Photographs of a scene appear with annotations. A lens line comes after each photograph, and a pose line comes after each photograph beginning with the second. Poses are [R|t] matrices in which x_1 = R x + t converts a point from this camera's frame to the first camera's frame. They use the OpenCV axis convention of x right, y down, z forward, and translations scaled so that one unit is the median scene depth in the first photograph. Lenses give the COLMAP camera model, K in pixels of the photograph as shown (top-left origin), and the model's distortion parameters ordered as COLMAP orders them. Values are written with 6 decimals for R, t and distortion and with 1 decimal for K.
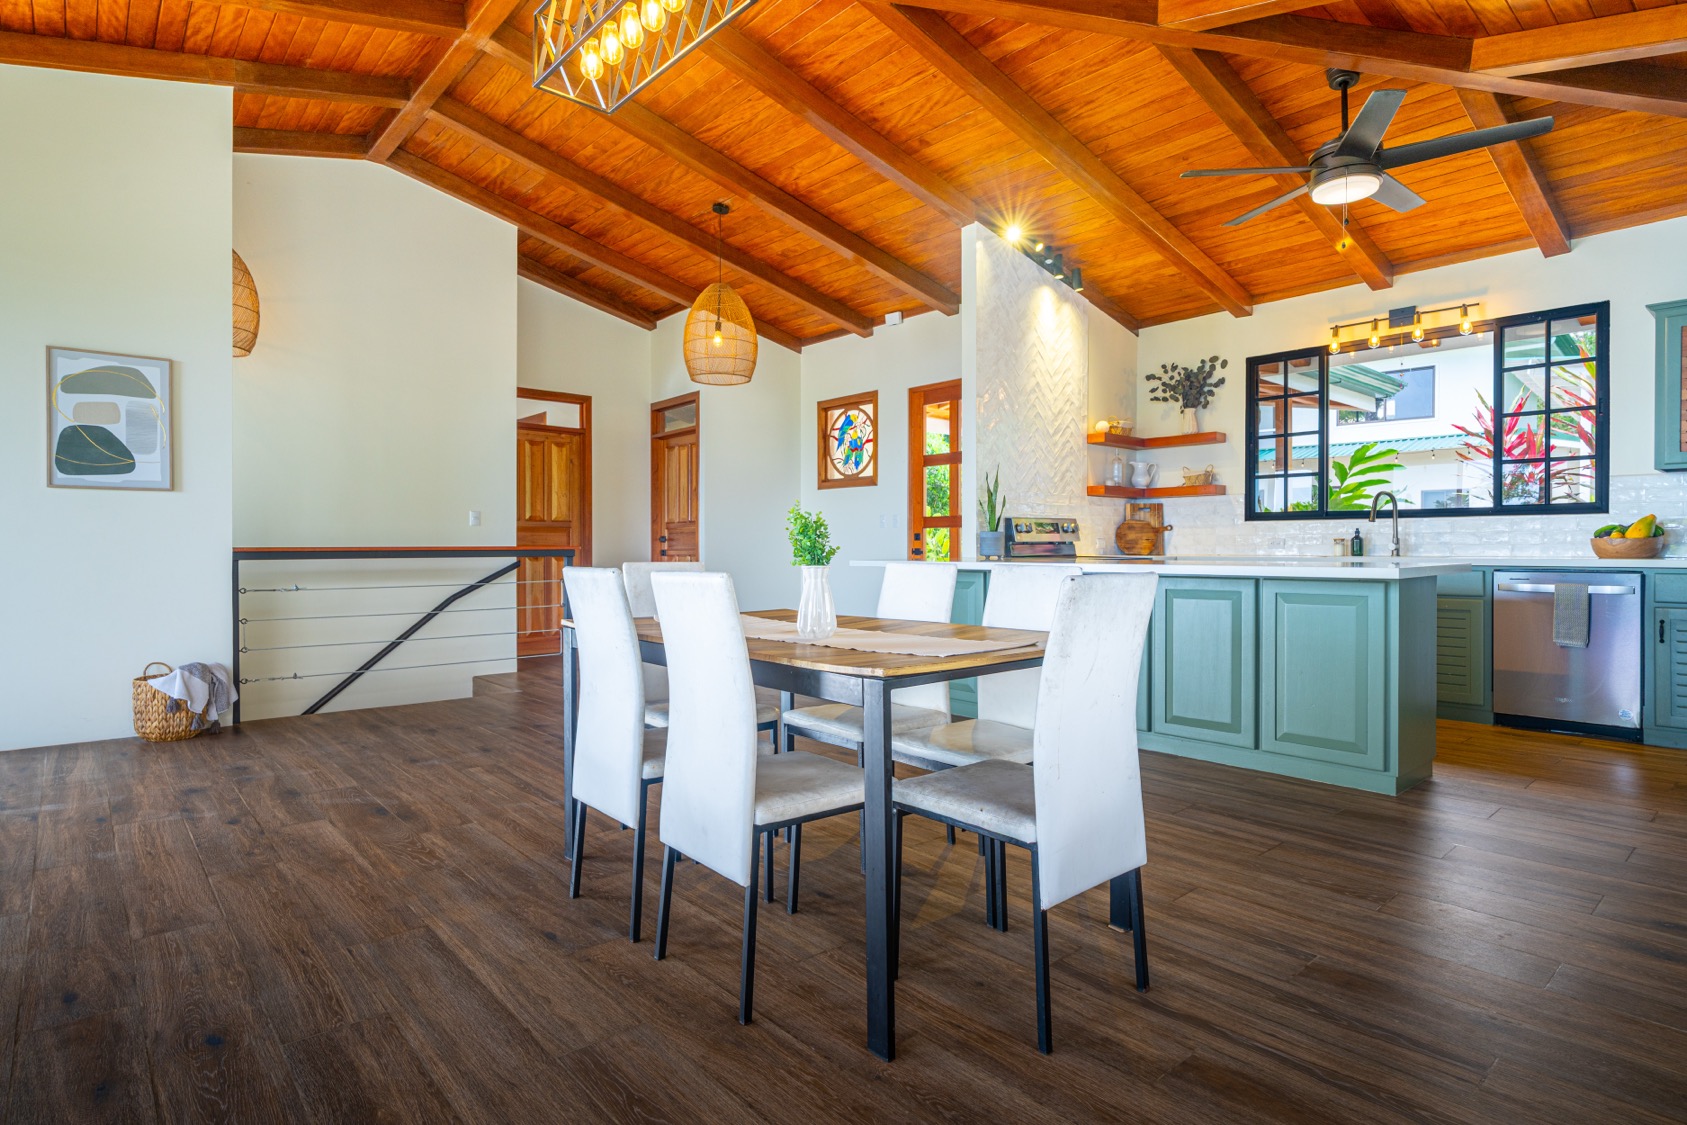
lens RADIAL K [[880.2, 0, 843.5], [0, 880.2, 562.5], [0, 0, 1]] dist [-0.000065, 0.001372]
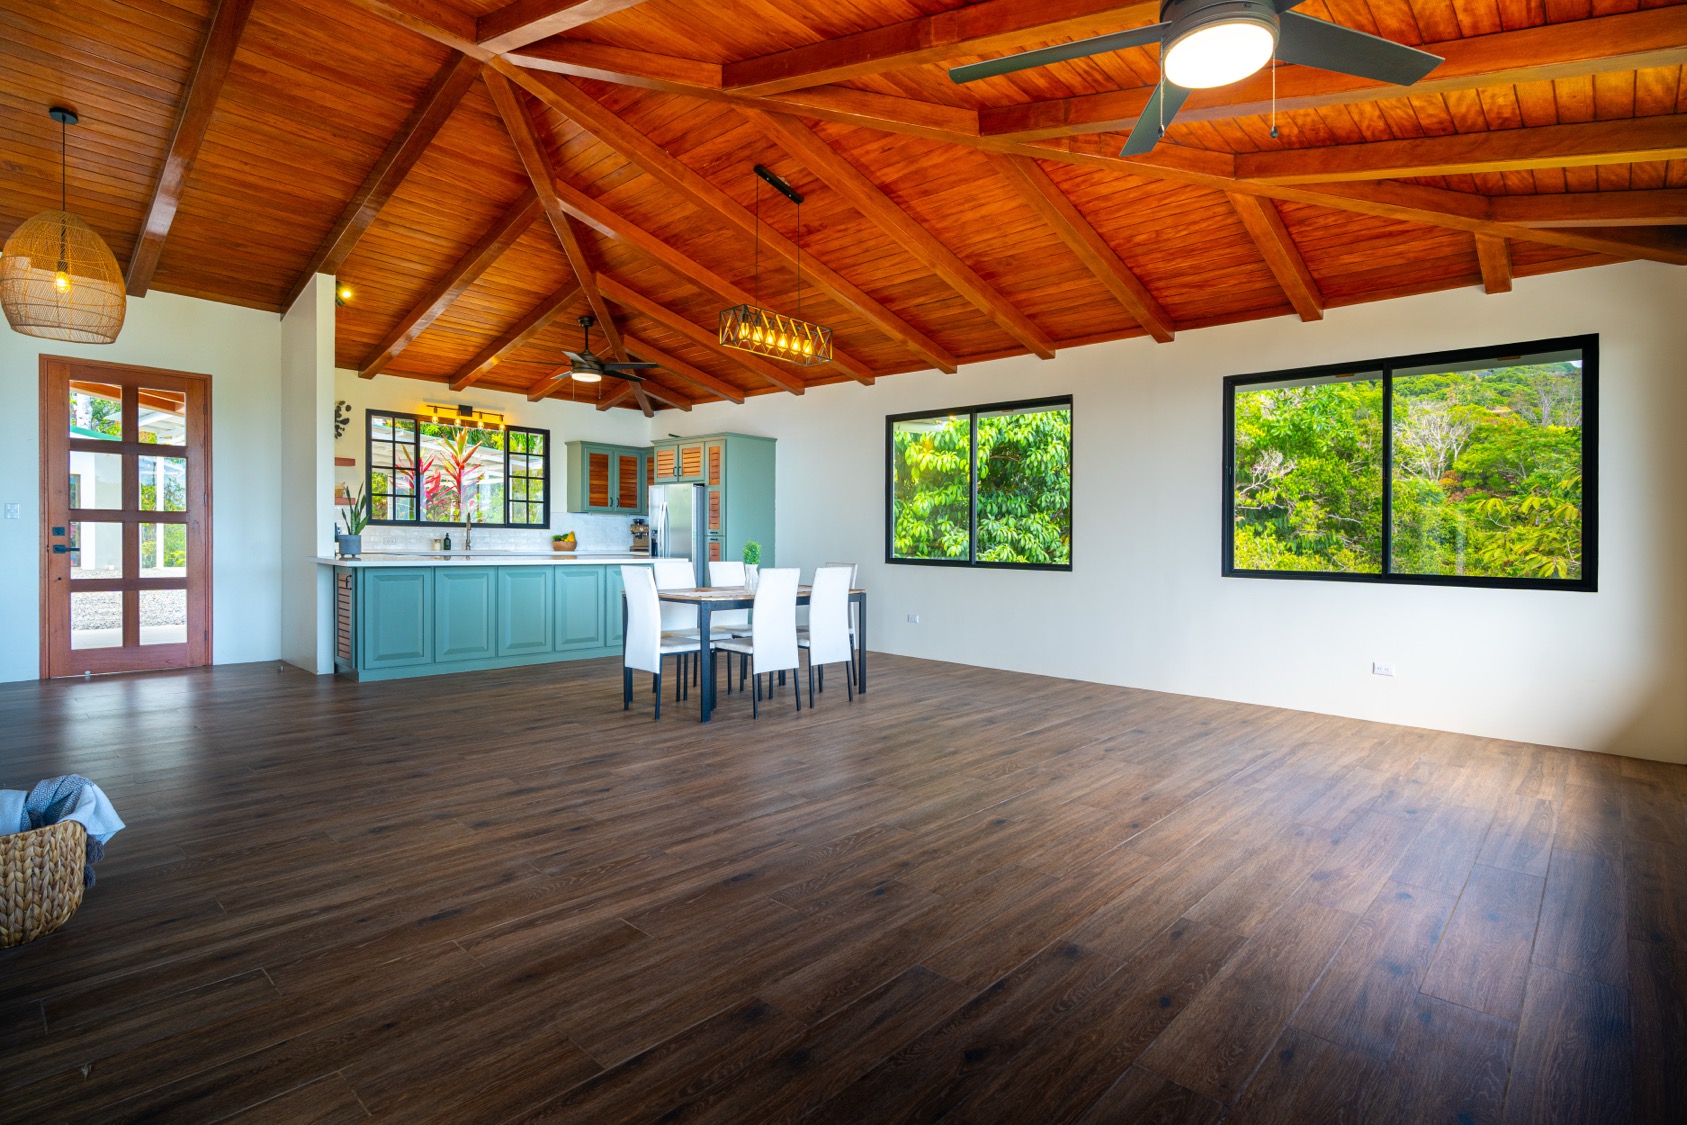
lens RADIAL K [[821.7, 0, 843.5], [0, 821.7, 562.5], [0, 0, 1]] dist [-0.002244, -0.000210]
pose [[-0.113809, -0.030963, 0.993020, -0.925851], [-0.001528, 0.999519, 0.030991, -0.029567], [-0.993501, 0.002010, -0.113802, 0.397418]]
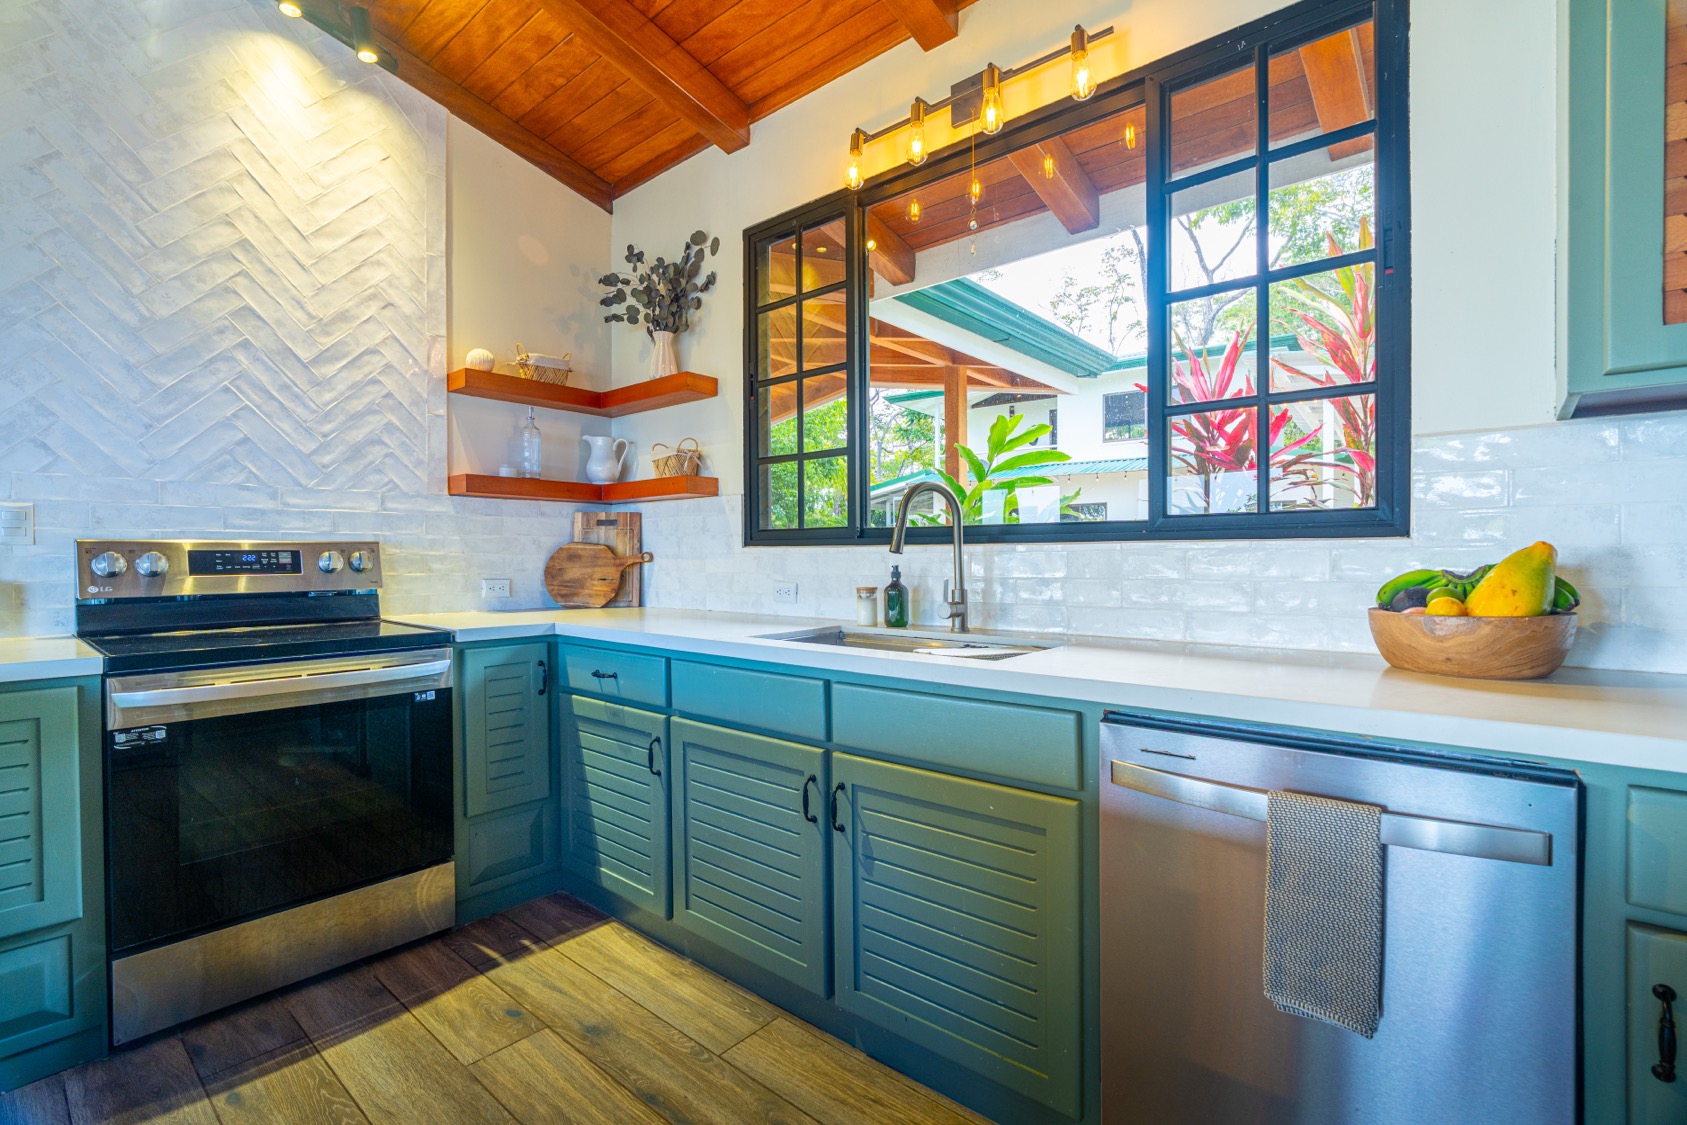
lens RADIAL K [[764.9, 0, 843.5], [0, 764.9, 562.5], [0, 0, 1]] dist [-0.000202, 0.000995]
pose [[0.991032, -0.001666, 0.133618, 0.455247], [0.003097, 0.999940, -0.010505, -0.032934], [-0.133593, 0.010824, 0.990977, 0.550688]]
